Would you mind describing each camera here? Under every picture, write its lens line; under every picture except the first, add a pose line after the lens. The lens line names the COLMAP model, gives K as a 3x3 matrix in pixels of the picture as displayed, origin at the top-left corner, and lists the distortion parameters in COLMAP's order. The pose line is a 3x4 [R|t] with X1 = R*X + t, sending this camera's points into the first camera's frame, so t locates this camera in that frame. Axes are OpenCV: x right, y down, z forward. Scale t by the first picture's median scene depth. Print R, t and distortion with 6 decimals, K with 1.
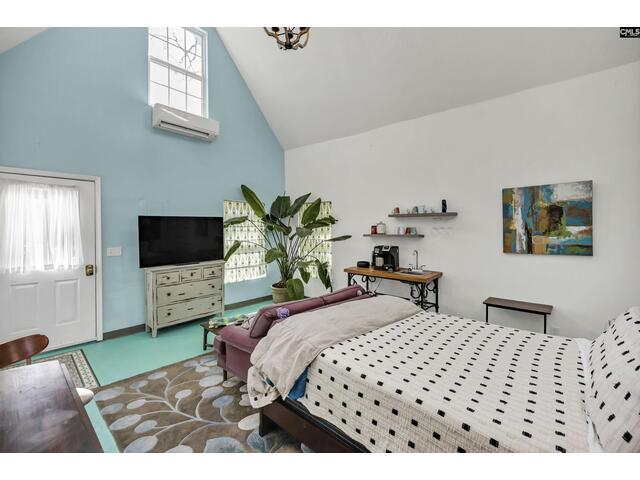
lens RADIAL K [[272.4, 0, 326.2], [0, 272.4, 233.3], [0, 0, 1]] dist [0.001765, -0.000593]
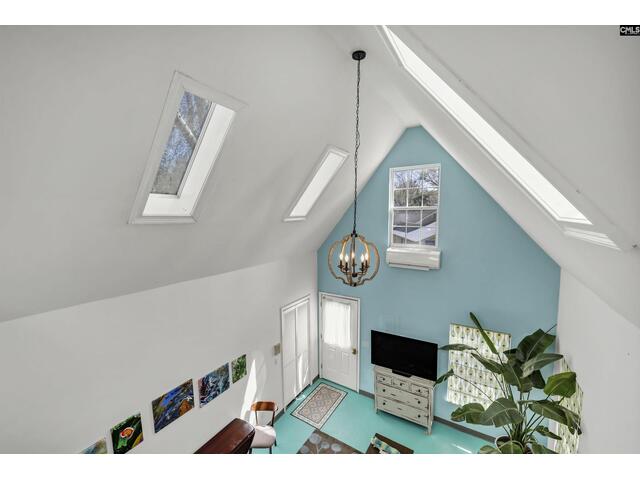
lens RADIAL K [[272.4, 0, 314.7], [0, 272.4, 234.4], [0, 0, 1]] dist [0.001765, -0.000593]
pose [[0.172740, 0.106782, -0.979162, 0.594950], [-0.005682, 0.994198, 0.107420, -0.670993], [0.984951, -0.012993, 0.172345, 0.405603]]
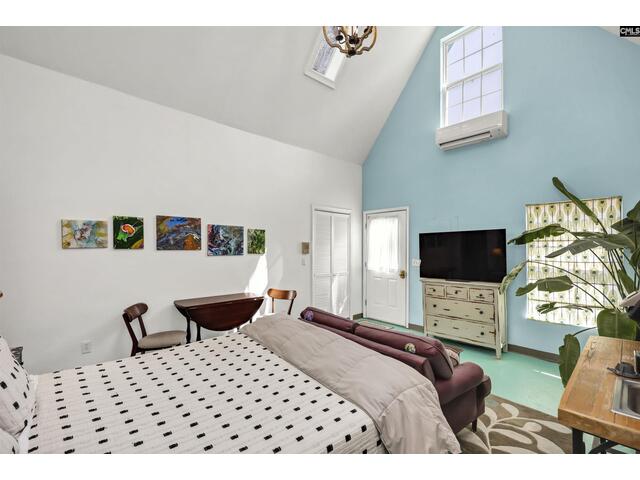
lens RADIAL K [[293.6, 0, 319.9], [0, 293.6, 242.1], [0, 0, 1]] dist [-0.003435, 0.000537]
pose [[-0.112661, -0.014131, -0.993533, 0.581077], [-0.017276, 0.999776, -0.012261, -0.002079], [0.993483, 0.015783, -0.112880, 0.645986]]
